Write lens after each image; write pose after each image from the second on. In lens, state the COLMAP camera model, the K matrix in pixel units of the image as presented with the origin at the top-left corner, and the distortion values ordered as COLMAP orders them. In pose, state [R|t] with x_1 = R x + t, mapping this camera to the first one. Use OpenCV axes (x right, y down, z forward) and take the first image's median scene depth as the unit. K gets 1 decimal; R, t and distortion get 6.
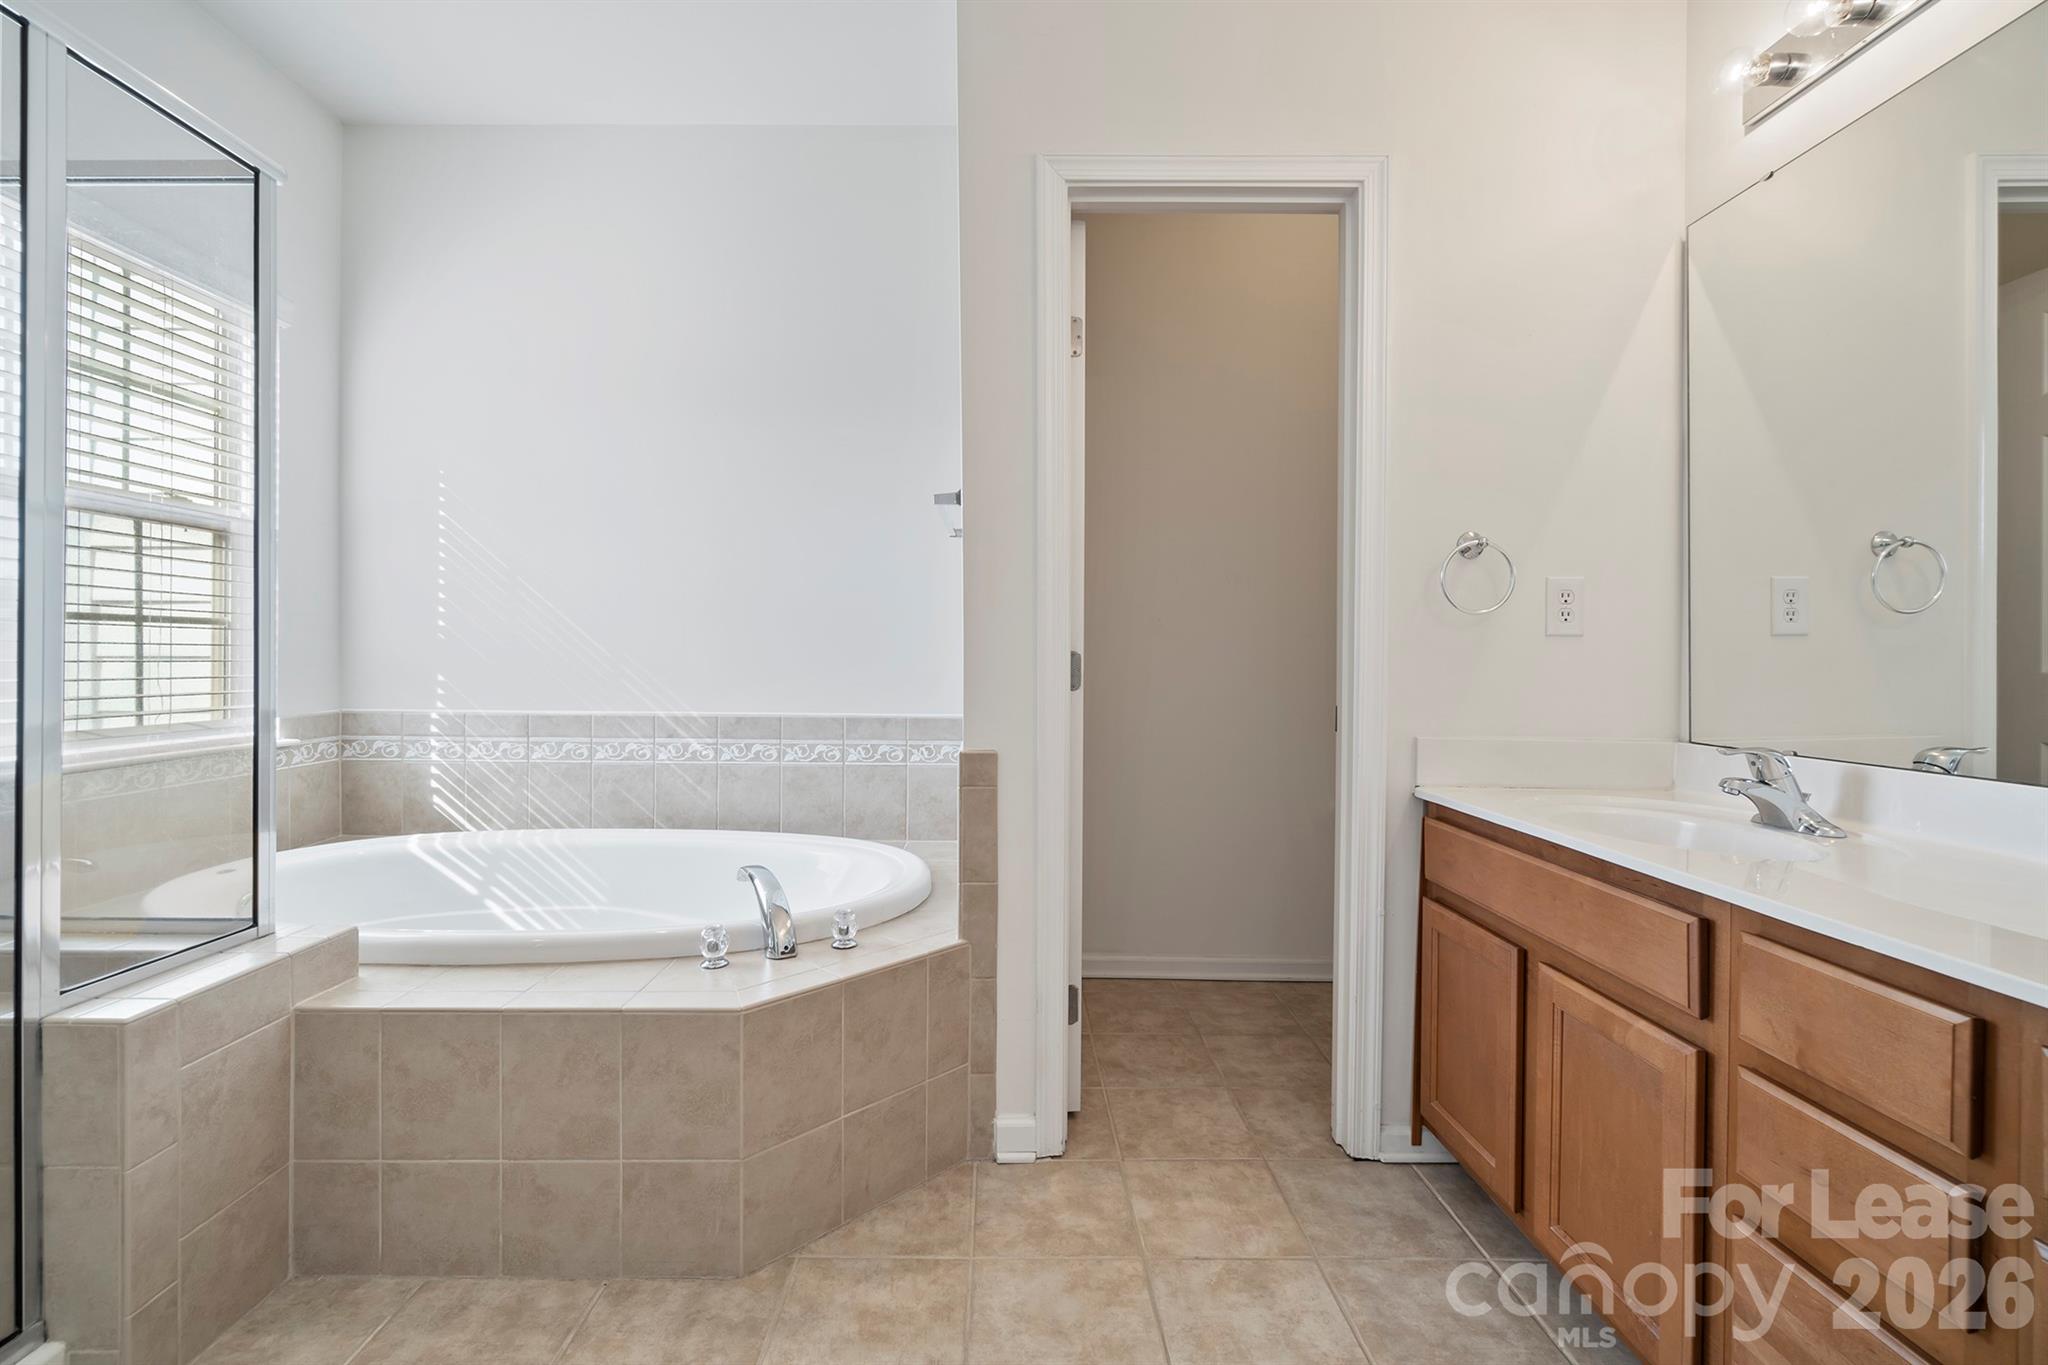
lens RADIAL K [[877.6, 0, 1024.0], [0, 877.6, 682.5], [0, 0, 1]] dist [-0.016918, 0.000112]
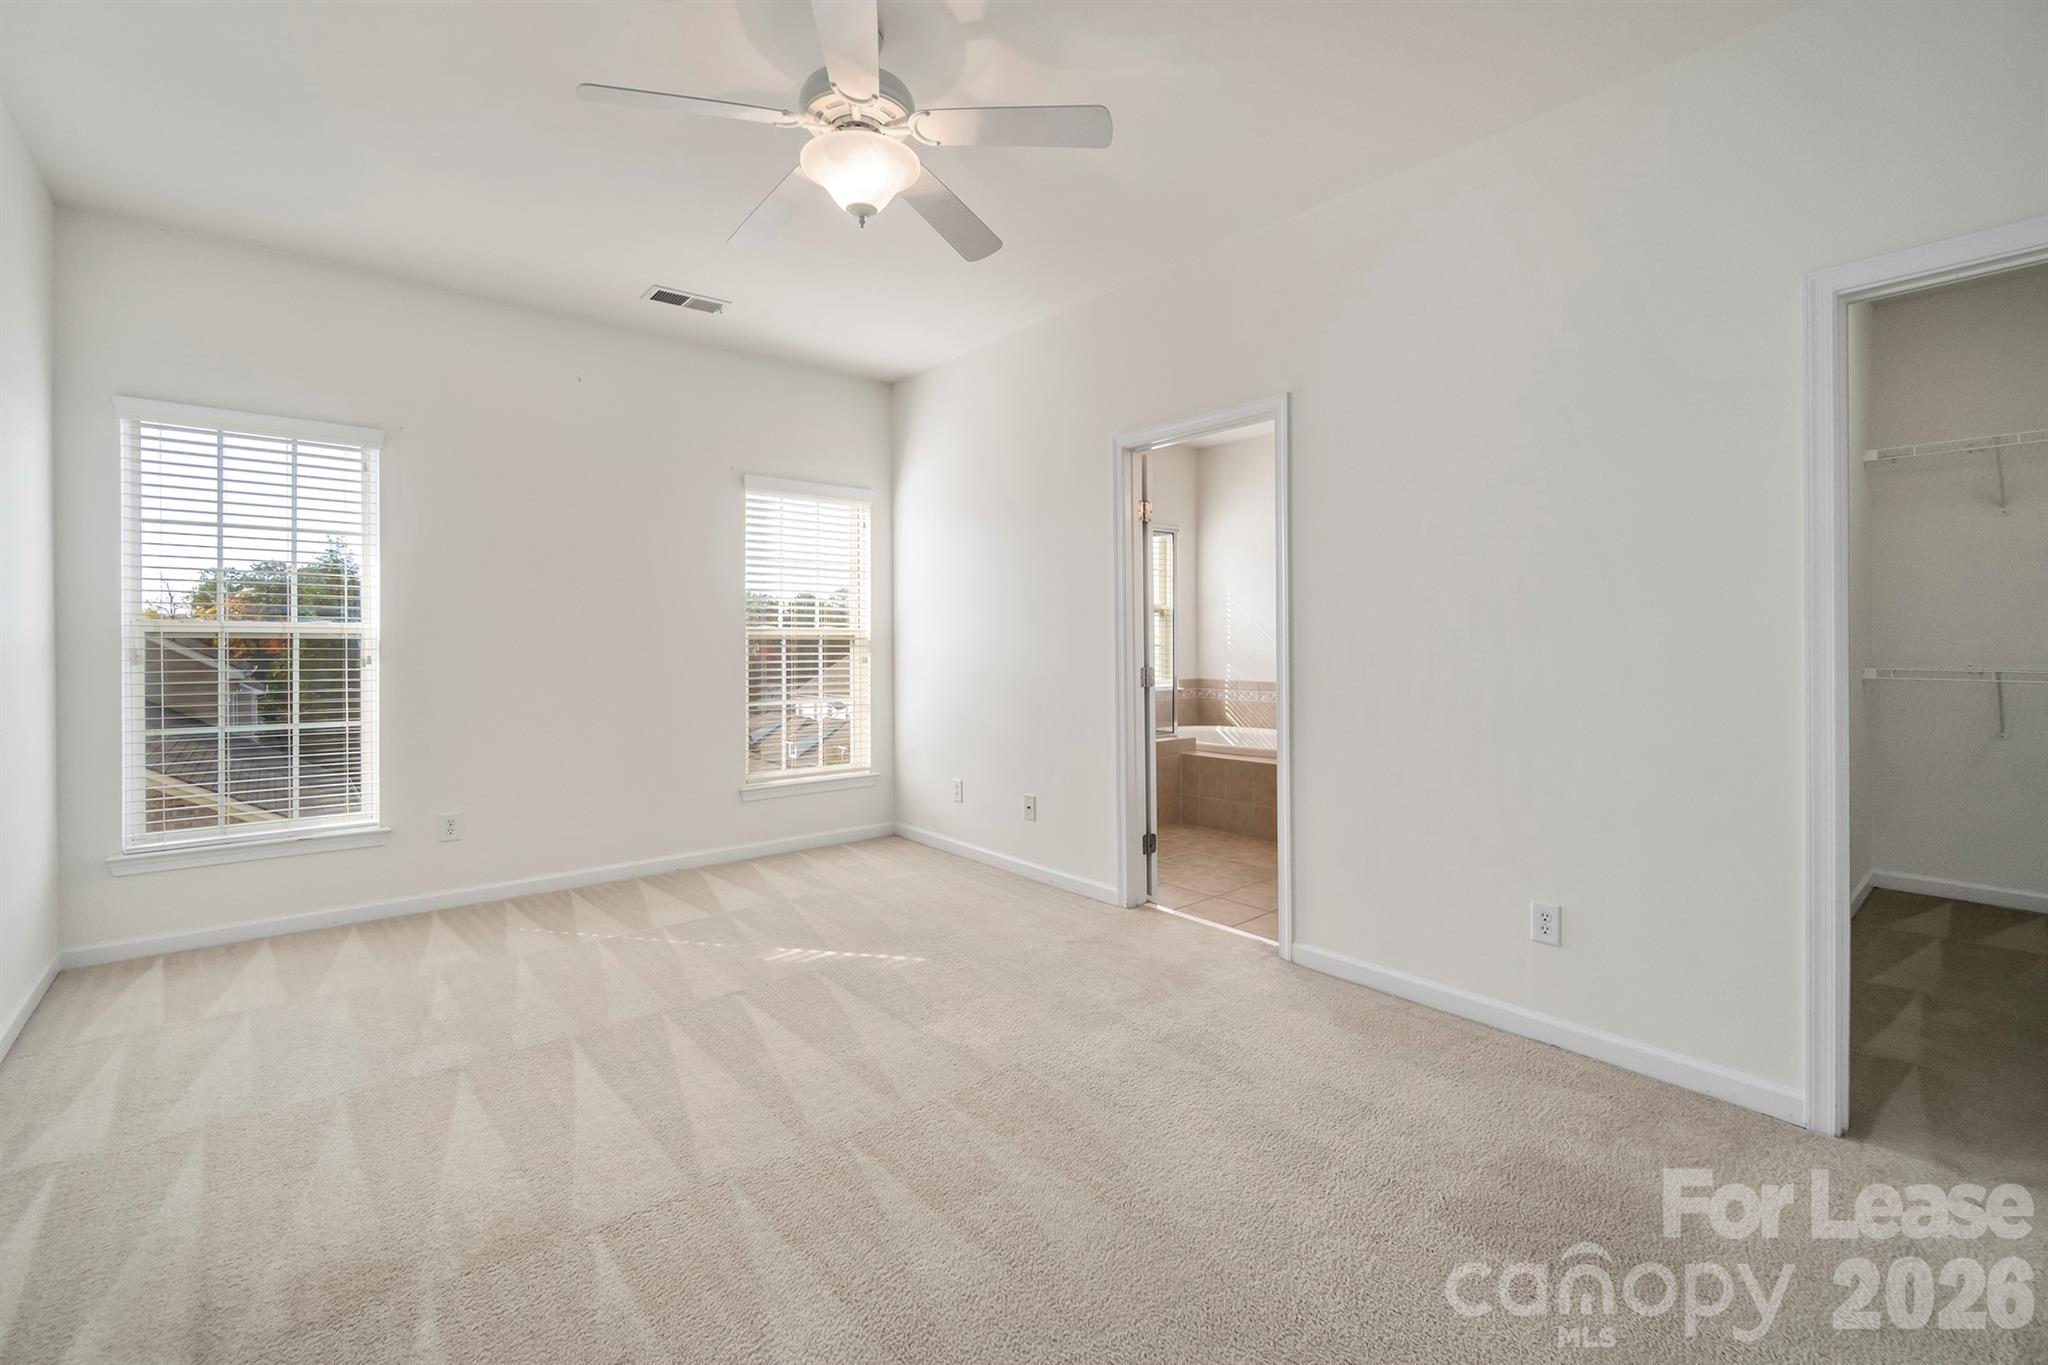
lens RADIAL K [[903.3, 0, 1005.9], [0, 903.3, 676.2], [0, 0, 1]] dist [-0.004668, 0.000202]
pose [[0.628632, 0.025509, -0.777284, 1.017326], [-0.014604, 0.999673, 0.020996, -0.023104], [0.777565, -0.001847, 0.628799, -1.223727]]
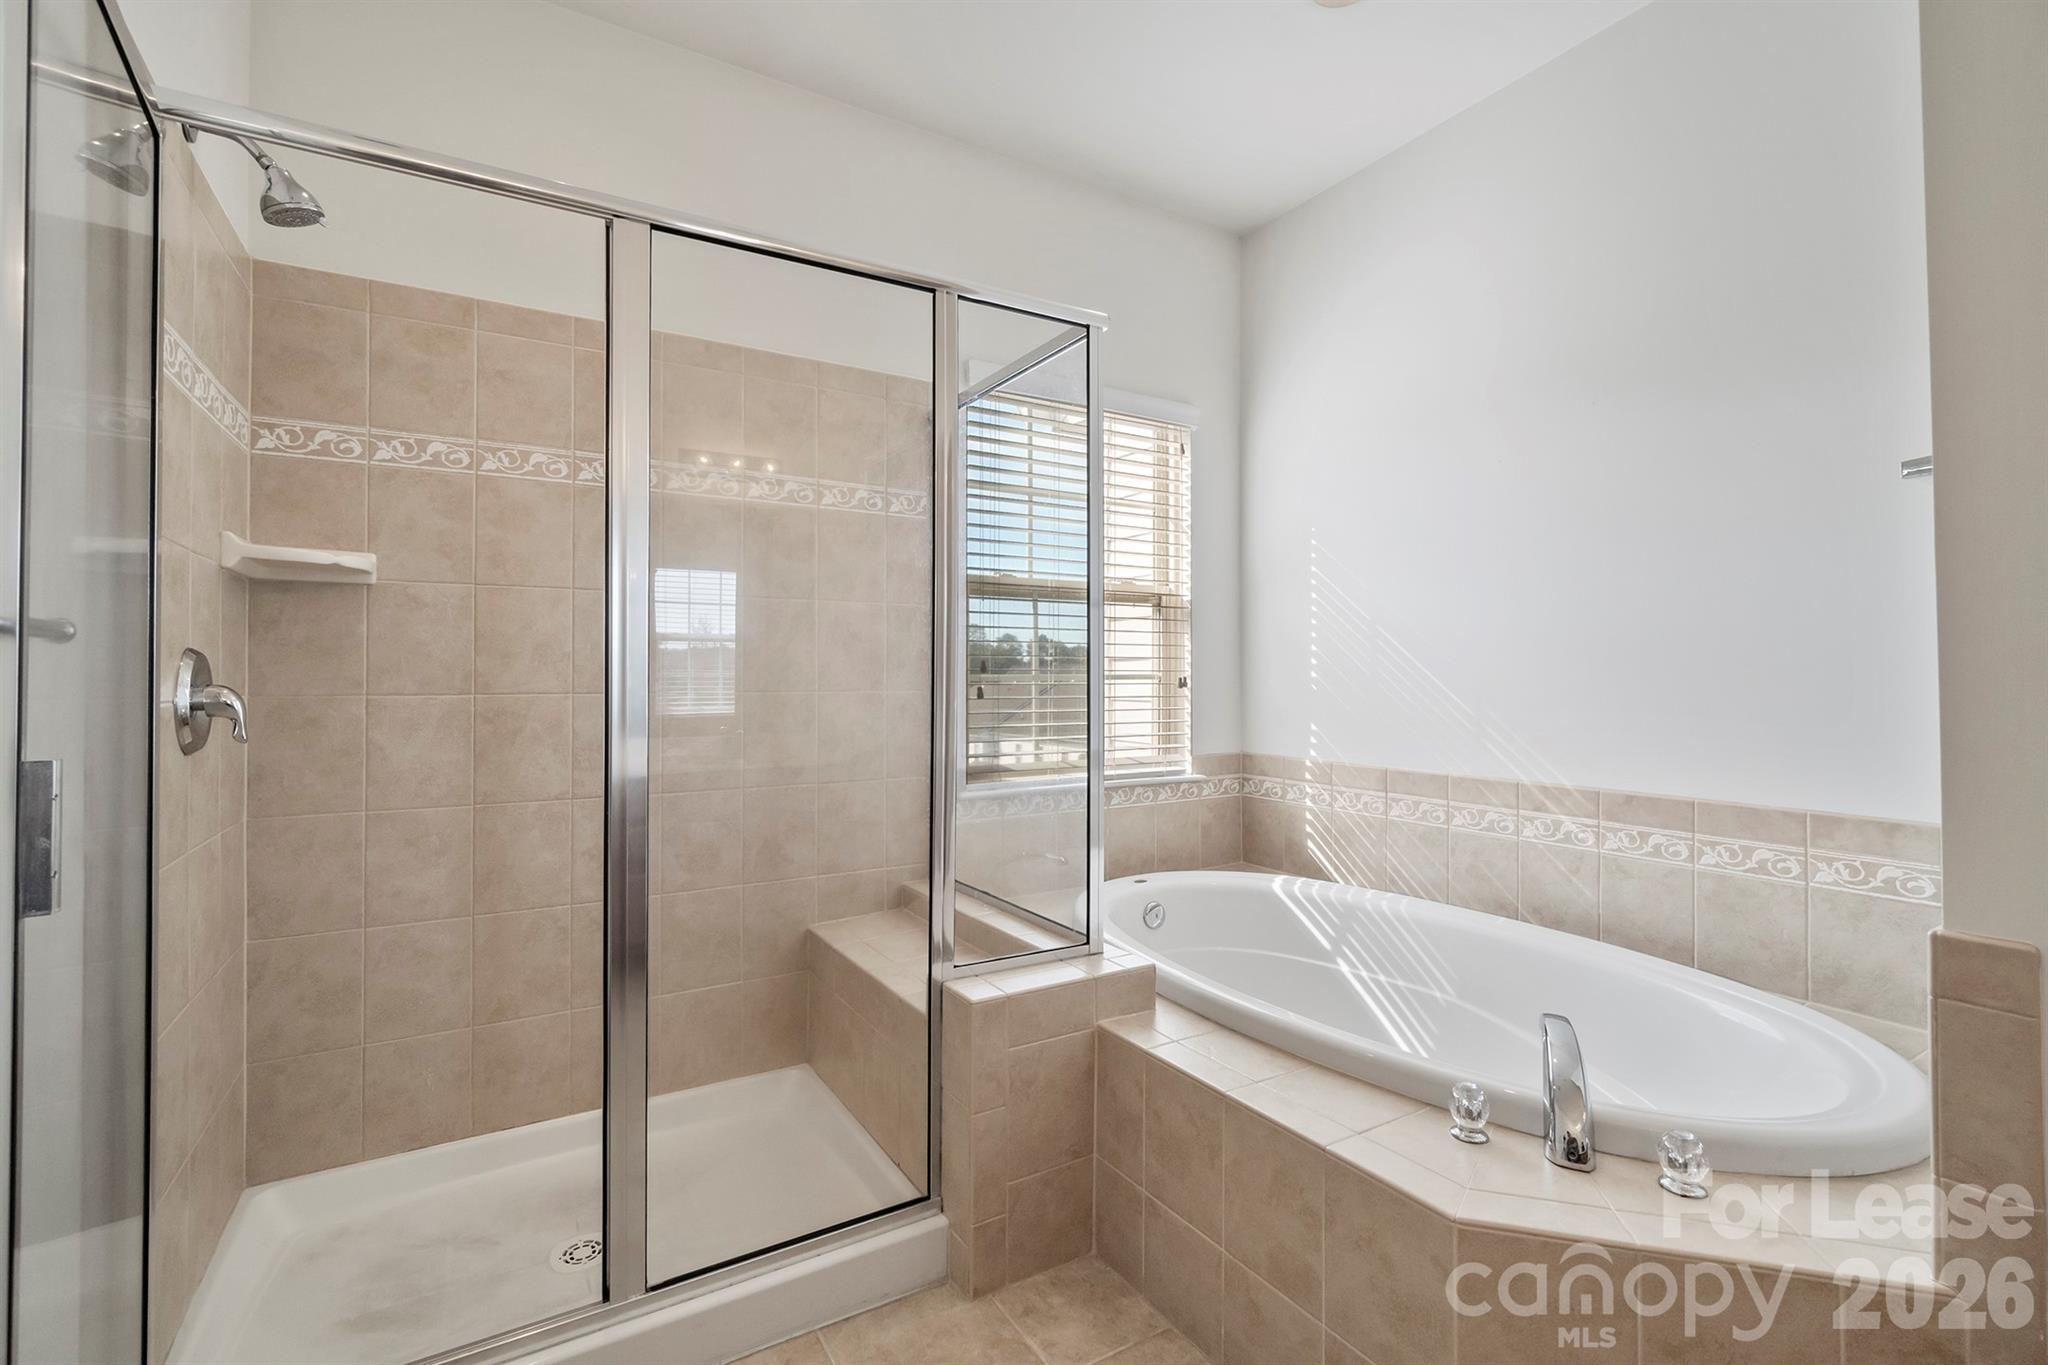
lens RADIAL K [[903.3, 0, 1005.9], [0, 903.3, 676.2], [0, 0, 1]] dist [-0.004668, 0.000202]
pose [[0.488544, -0.005748, -0.872521, 0.095451], [-0.020214, 0.999635, -0.017904, -0.040660], [0.872305, 0.026384, 0.488249, 0.159469]]
